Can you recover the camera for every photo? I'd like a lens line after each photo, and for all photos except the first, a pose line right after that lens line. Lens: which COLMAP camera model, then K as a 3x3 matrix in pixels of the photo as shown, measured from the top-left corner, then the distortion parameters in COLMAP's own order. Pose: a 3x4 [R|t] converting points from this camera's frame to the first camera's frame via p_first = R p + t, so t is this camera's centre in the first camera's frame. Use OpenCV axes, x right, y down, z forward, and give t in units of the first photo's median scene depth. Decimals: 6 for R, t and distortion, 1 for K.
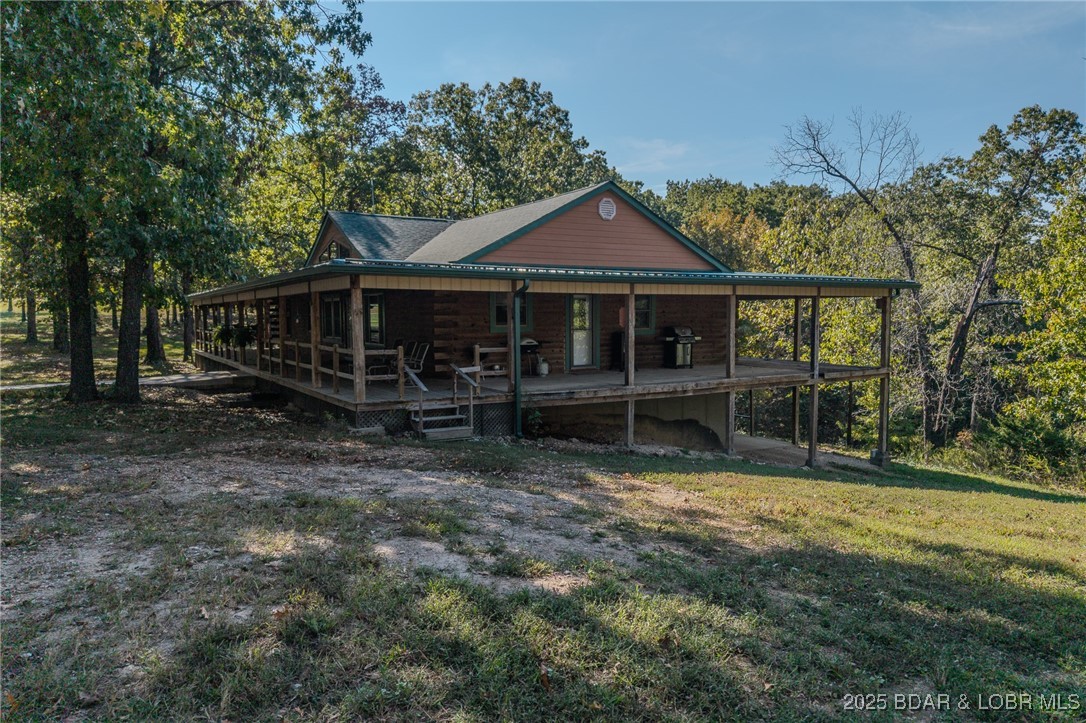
lens RADIAL K [[733.1, 0, 541.0], [0, 733.1, 361.3], [0, 0, 1]] dist [-0.008407, -0.002881]
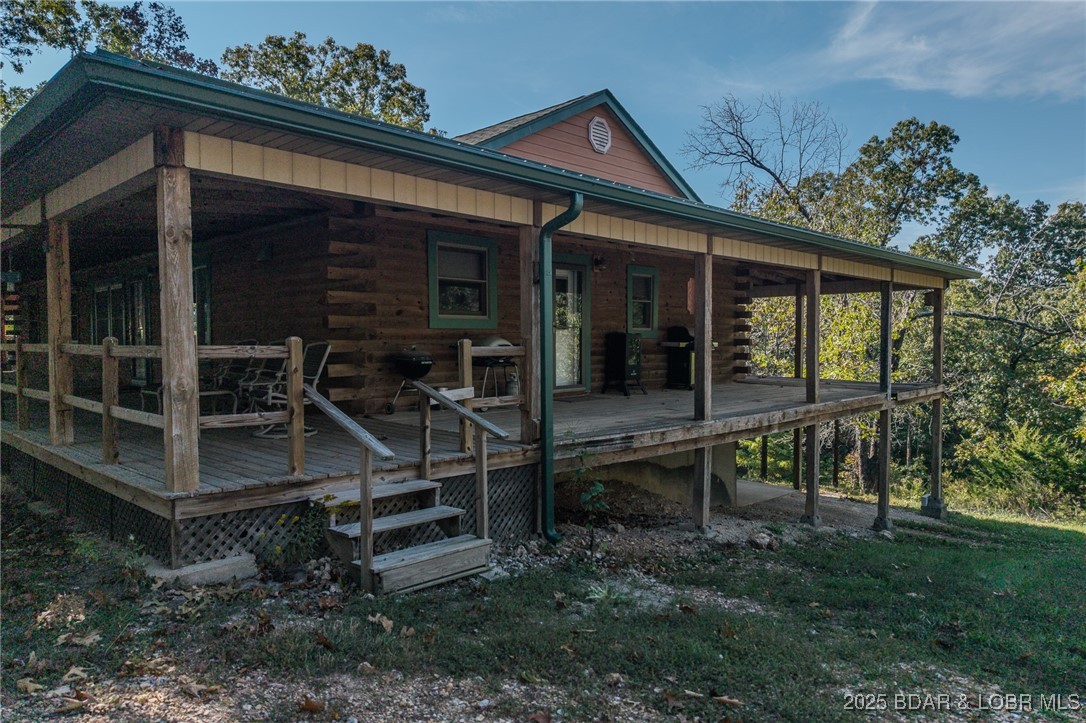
lens RADIAL K [[733.1, 0, 546.4], [0, 733.1, 362.1], [0, 0, 1]] dist [-0.008407, -0.002881]
pose [[0.967039, -0.005624, 0.254567, -0.124850], [0.014405, 0.999363, -0.032641, 0.005316], [-0.254221, 0.035232, 0.966504, 0.458007]]
